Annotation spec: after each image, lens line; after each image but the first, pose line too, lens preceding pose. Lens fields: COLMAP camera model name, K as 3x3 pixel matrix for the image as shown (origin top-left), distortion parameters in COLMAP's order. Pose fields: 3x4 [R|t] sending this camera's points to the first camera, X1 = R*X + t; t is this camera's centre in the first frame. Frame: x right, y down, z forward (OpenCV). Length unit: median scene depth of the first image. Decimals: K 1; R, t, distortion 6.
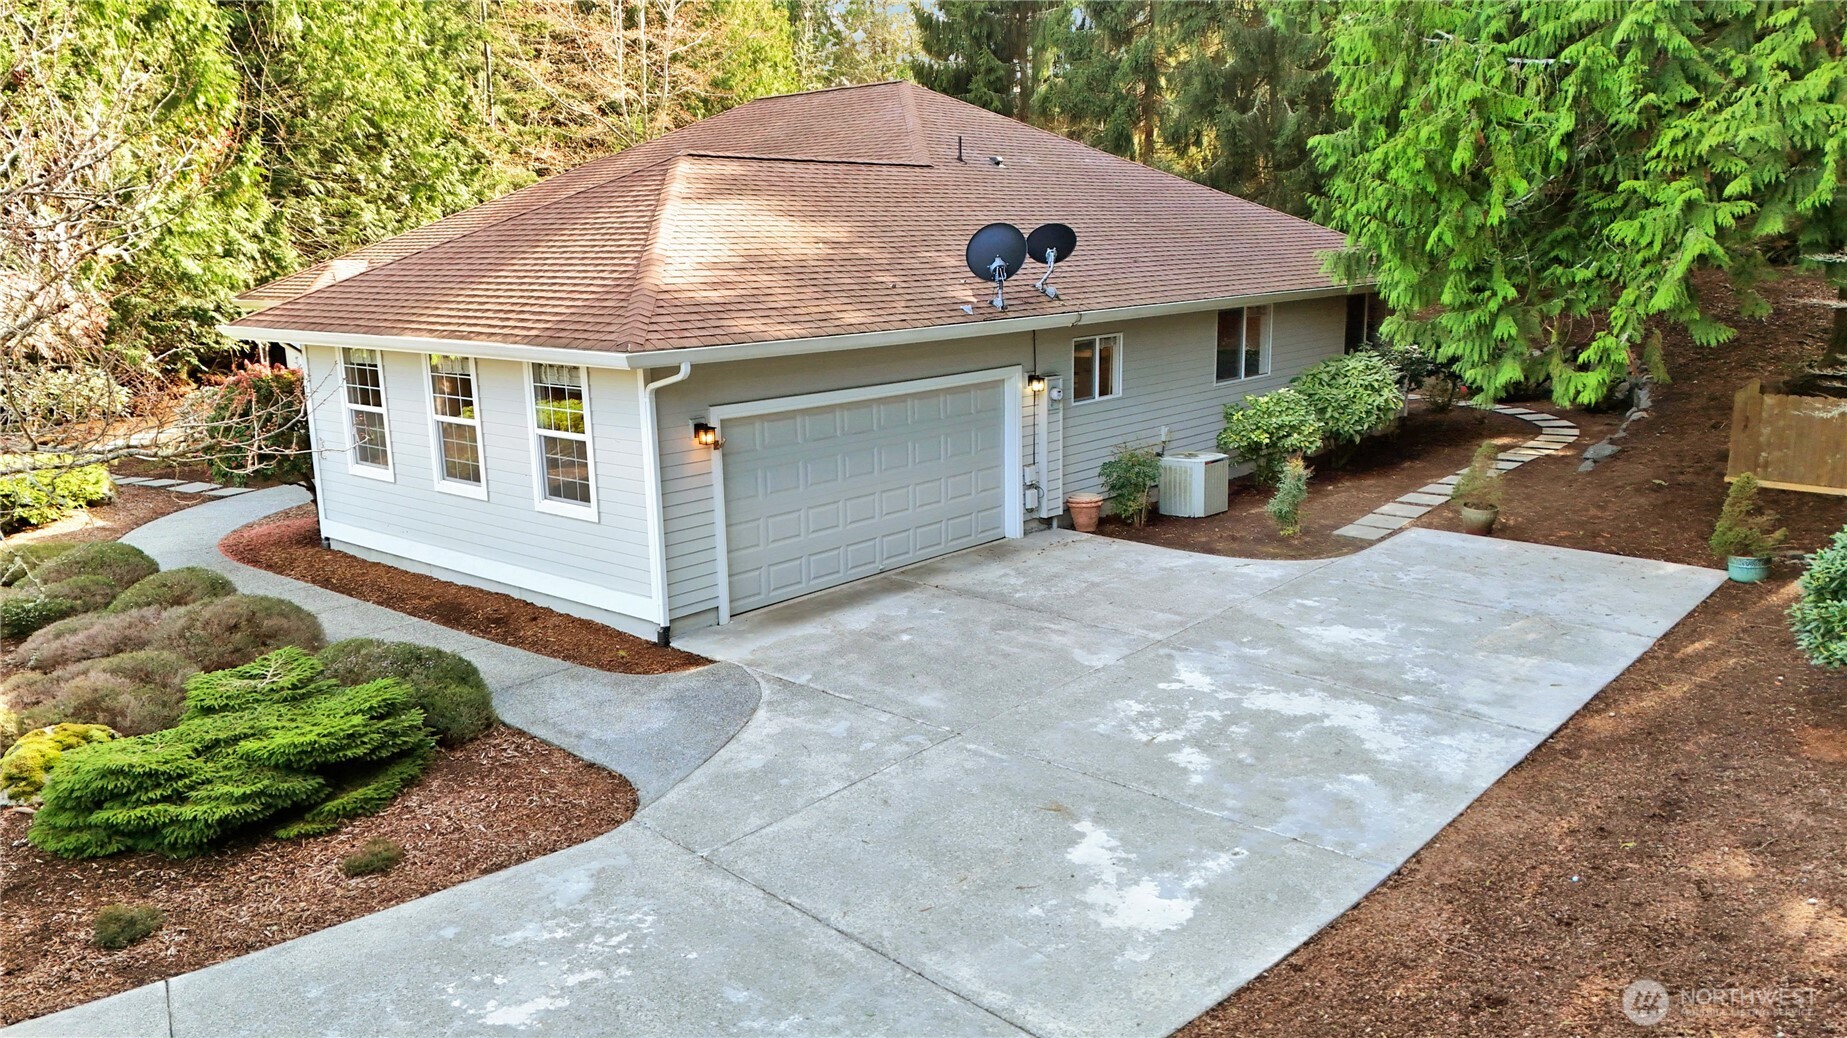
lens RADIAL K [[1366.9, 0, 923.5], [0, 1366.9, 519.0], [0, 0, 1]] dist [-0.001628, -0.000716]
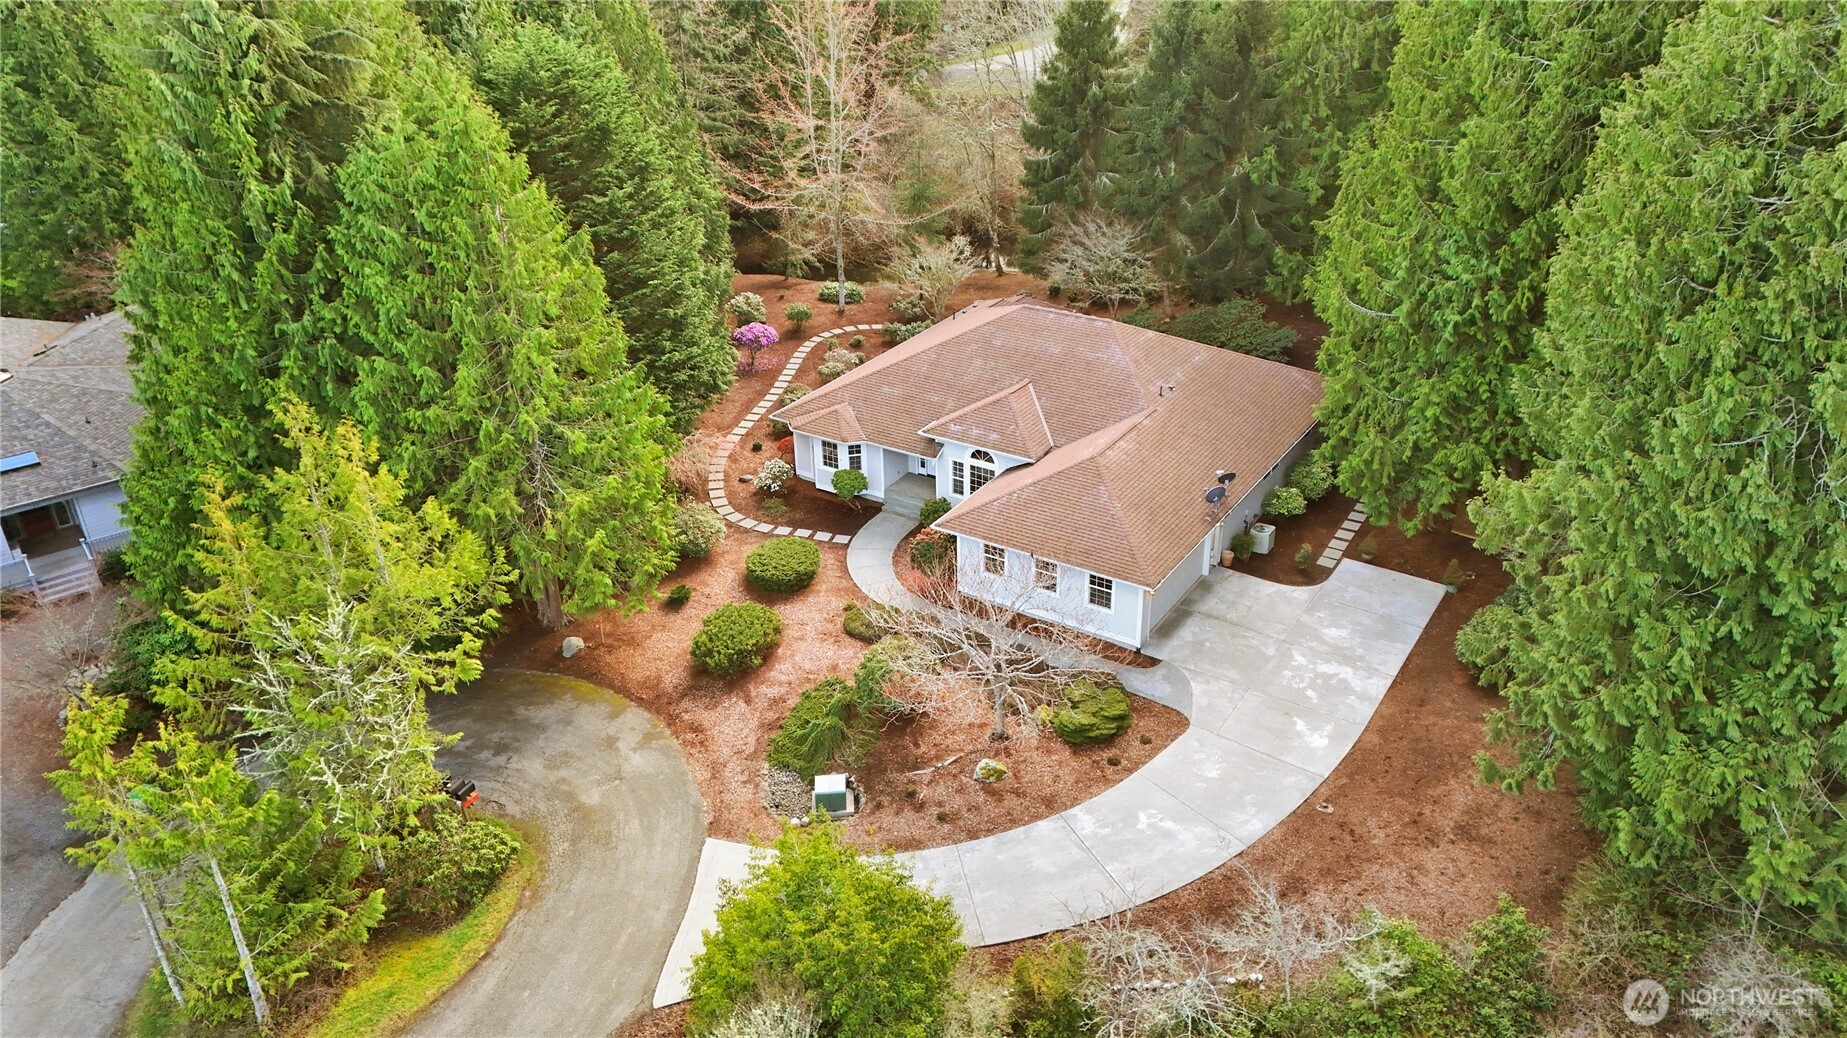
lens RADIAL K [[1366.9, 0, 923.5], [0, 1366.9, 519.0], [0, 0, 1]] dist [-0.001628, -0.000716]
pose [[0.988871, -0.063607, 0.134496, -1.322277], [0.024529, 0.961331, 0.274300, -1.331217], [-0.146743, -0.267948, 0.952192, -2.310390]]
